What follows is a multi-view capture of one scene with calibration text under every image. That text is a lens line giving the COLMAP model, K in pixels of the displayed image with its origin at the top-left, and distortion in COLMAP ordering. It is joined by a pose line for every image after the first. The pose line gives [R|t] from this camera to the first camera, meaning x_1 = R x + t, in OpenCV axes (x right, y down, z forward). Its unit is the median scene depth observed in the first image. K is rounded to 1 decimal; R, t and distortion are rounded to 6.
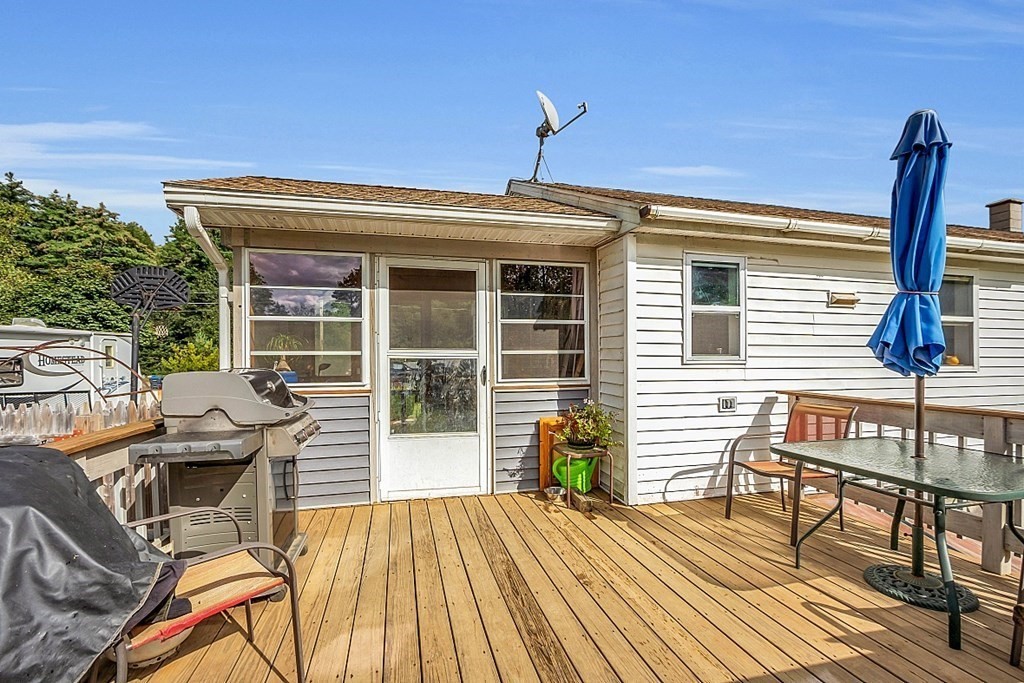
lens RADIAL K [[464.3, 0, 513.1], [0, 464.3, 353.9], [0, 0, 1]] dist [-0.009872, 0.000488]
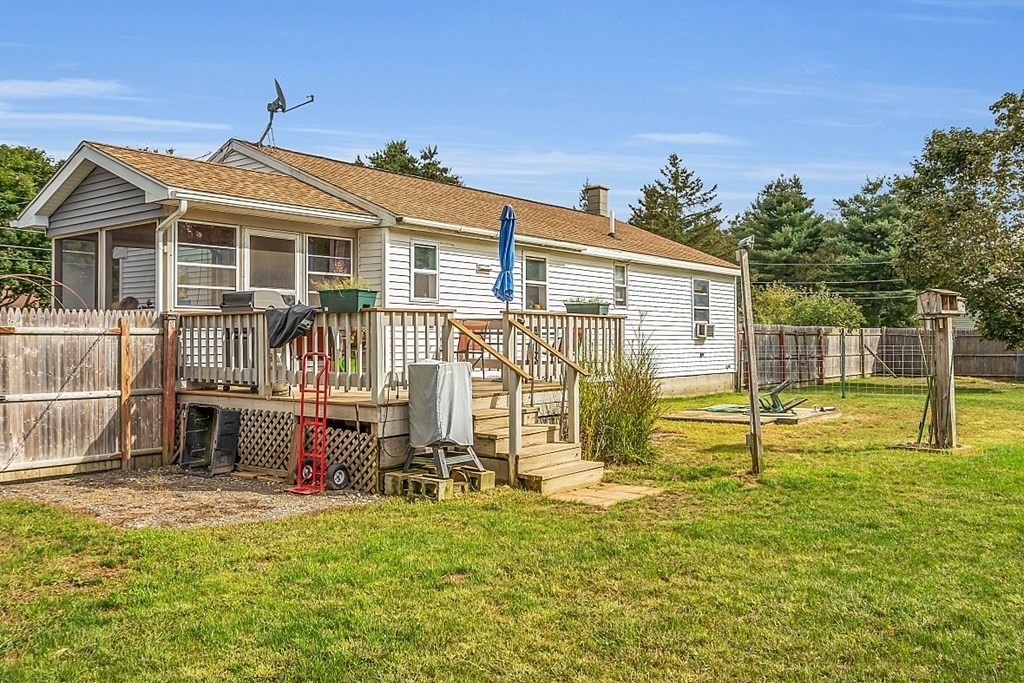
lens RADIAL K [[807.5, 0, 511.2], [0, 807.5, 323.8], [0, 0, 1]] dist [0.000305, 0.000671]
pose [[0.793983, 0.008661, 0.607878, -0.955807], [-0.004396, 0.999954, -0.008505, 0.104515], [-0.607924, 0.004081, 0.793985, -1.341170]]
